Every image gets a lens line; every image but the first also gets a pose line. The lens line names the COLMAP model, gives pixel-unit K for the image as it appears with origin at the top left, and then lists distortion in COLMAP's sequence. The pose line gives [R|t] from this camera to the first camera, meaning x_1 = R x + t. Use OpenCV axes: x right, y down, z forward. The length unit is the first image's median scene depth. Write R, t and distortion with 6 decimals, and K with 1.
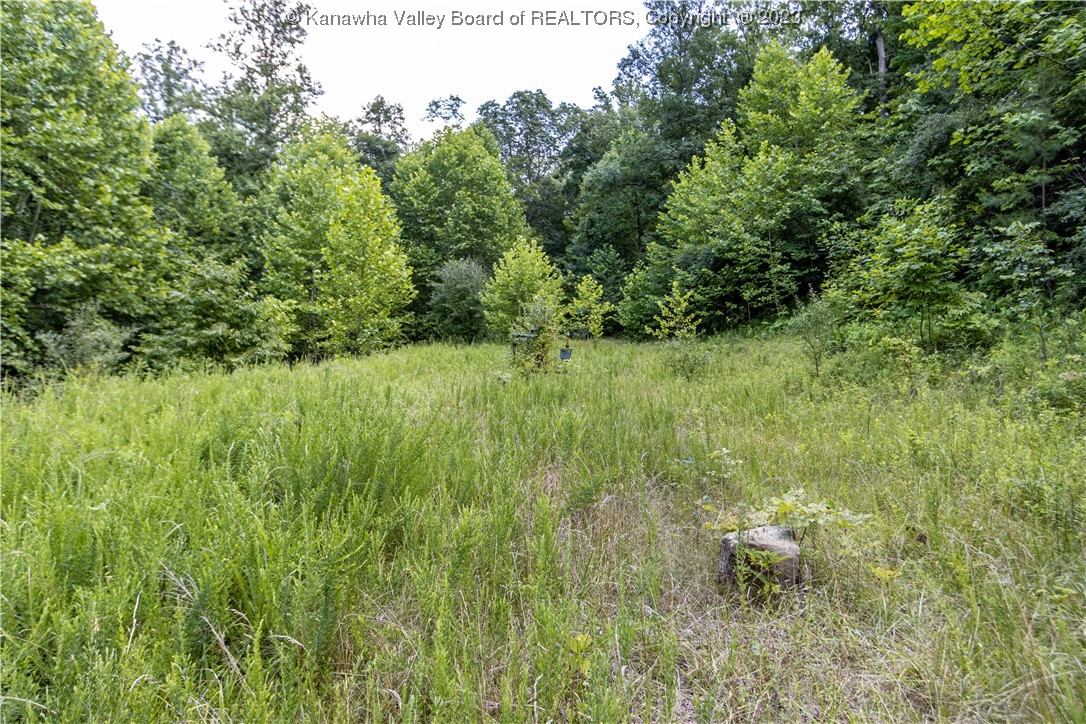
lens RADIAL K [[708.7, 0, 545.3], [0, 708.7, 366.0], [0, 0, 1]] dist [0.005827, 0.000451]
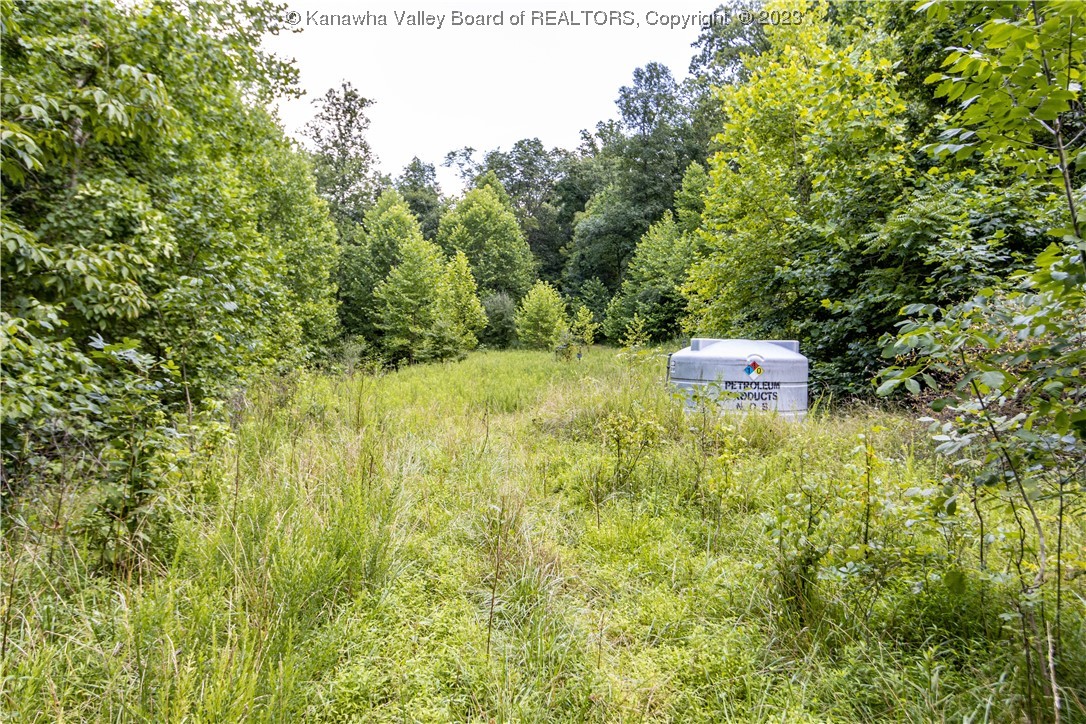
lens RADIAL K [[753.8, 0, 540.6], [0, 753.8, 359.0], [0, 0, 1]] dist [-0.003470, -0.000133]
pose [[0.999773, -0.013861, 0.016184, -0.048866], [0.014070, 0.999818, -0.012863, 0.008137], [-0.016003, 0.013088, 0.999786, -0.511640]]
